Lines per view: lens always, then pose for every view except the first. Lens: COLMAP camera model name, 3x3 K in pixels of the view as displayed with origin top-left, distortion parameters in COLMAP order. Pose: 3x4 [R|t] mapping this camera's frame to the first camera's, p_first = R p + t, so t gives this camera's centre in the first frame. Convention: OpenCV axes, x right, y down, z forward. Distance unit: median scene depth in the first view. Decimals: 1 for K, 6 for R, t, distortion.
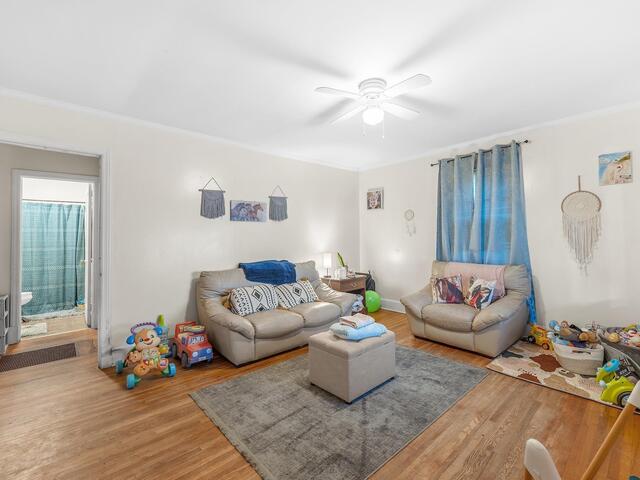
lens RADIAL K [[293.1, 0, 319.9], [0, 293.1, 230.0], [0, 0, 1]] dist [-0.002666, 0.000337]
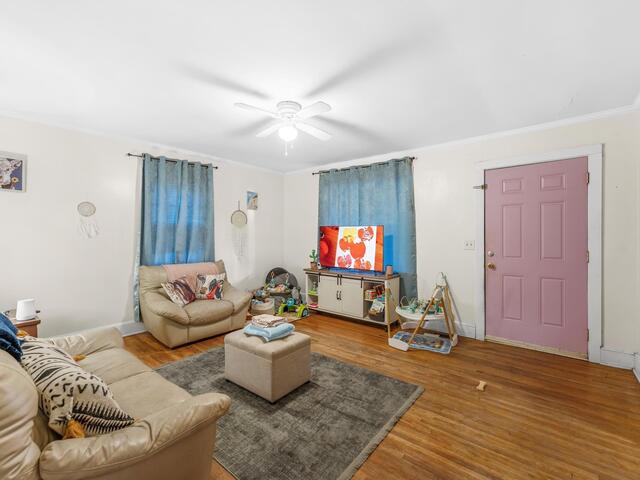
lens RADIAL K [[293.1, 0, 316.8], [0, 293.1, 239.8], [0, 0, 1]] dist [-0.002666, 0.000337]
pose [[-0.152692, 0.000935, 0.988273, -1.638276], [-0.021978, 0.999749, -0.004342, 0.051991], [-0.988029, -0.022384, -0.152633, 1.793547]]
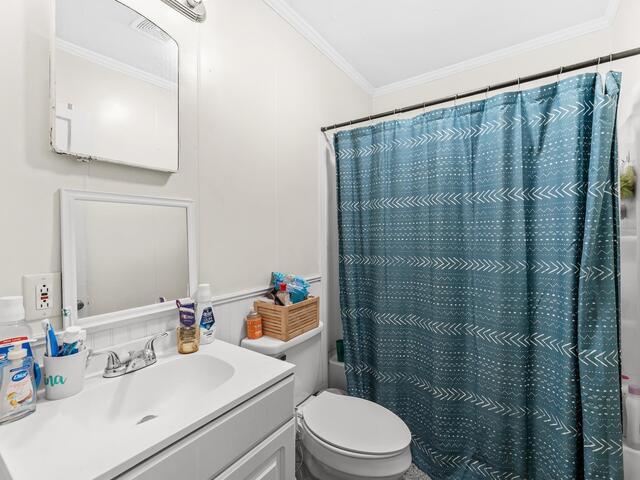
lens RADIAL K [[293.1, 0, 321.1], [0, 293.1, 235.8], [0, 0, 1]] dist [-0.002666, 0.000337]
pose [[0.231853, 0.007132, -0.972725, -0.653478], [0.015634, 0.999817, 0.011057, 0.030664], [0.972625, -0.017771, 0.231699, 0.749152]]
